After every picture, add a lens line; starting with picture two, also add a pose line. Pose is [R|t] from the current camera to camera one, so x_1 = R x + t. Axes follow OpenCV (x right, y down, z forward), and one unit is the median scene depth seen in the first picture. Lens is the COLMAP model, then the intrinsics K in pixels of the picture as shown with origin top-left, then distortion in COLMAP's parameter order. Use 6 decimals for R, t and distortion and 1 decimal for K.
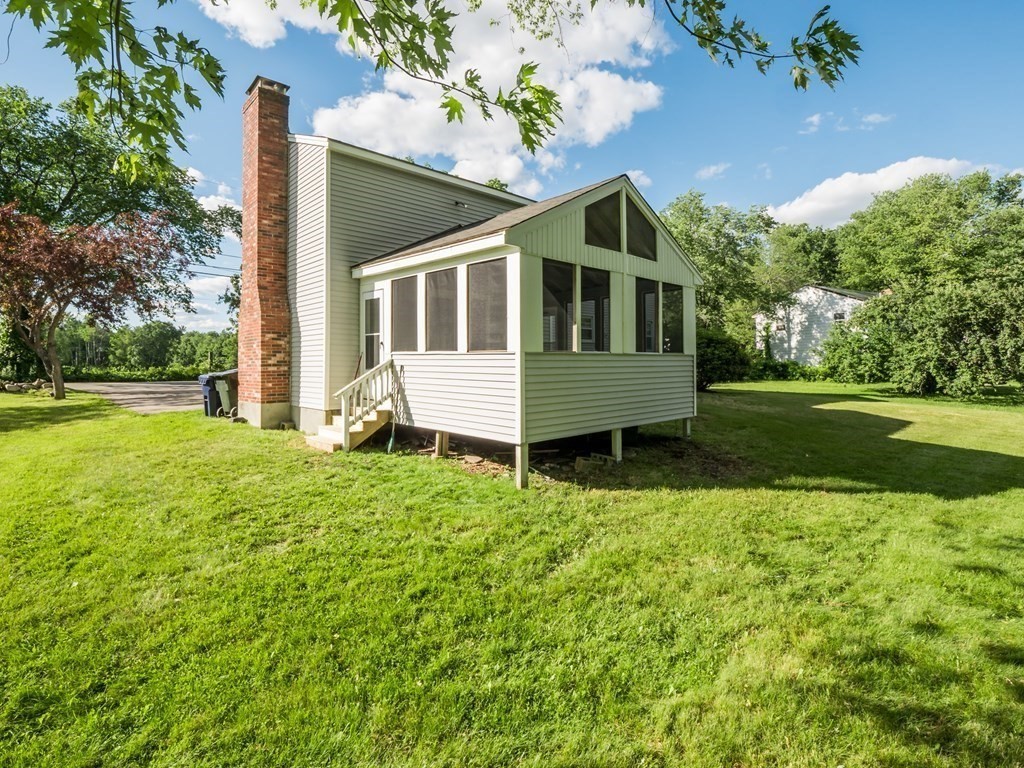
lens RADIAL K [[505.1, 0, 512.3], [0, 505.1, 361.4], [0, 0, 1]] dist [0.001084, 0.000063]
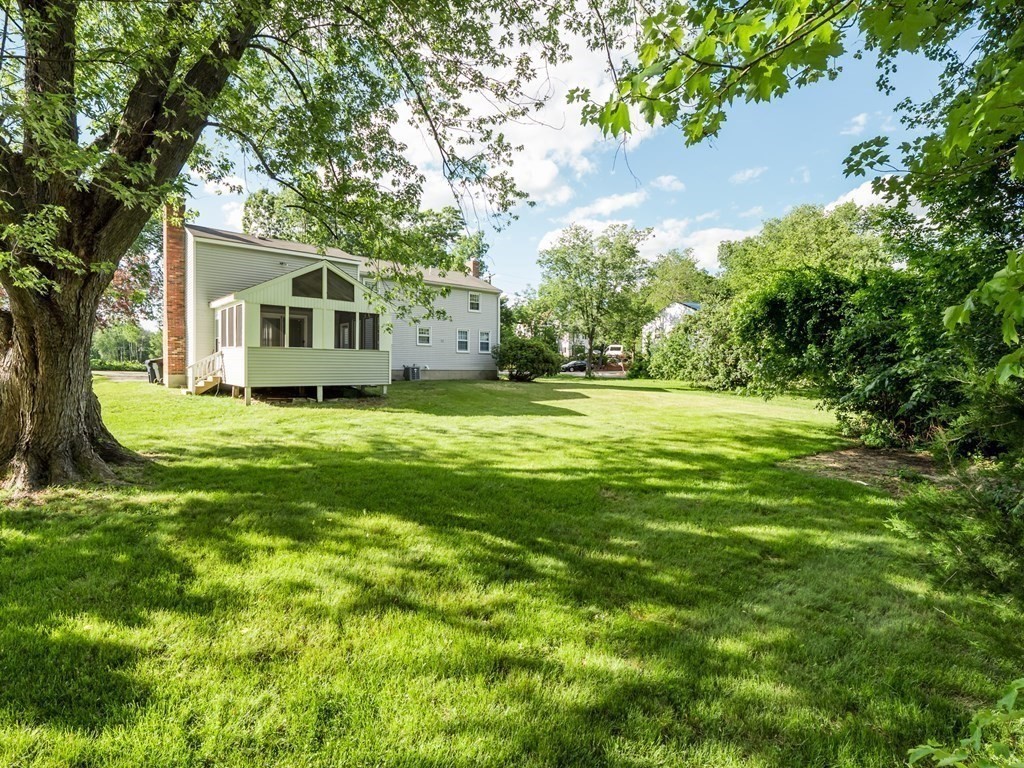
lens RADIAL K [[503.4, 0, 512.0], [0, 503.4, 384.0], [0, 0, 1]] dist [0.001125, 0.000017]
pose [[0.998024, 0.015818, -0.060802, 1.015425], [-0.013687, 0.999283, 0.035307, 0.040261], [0.061317, -0.034405, 0.997525, -0.897535]]
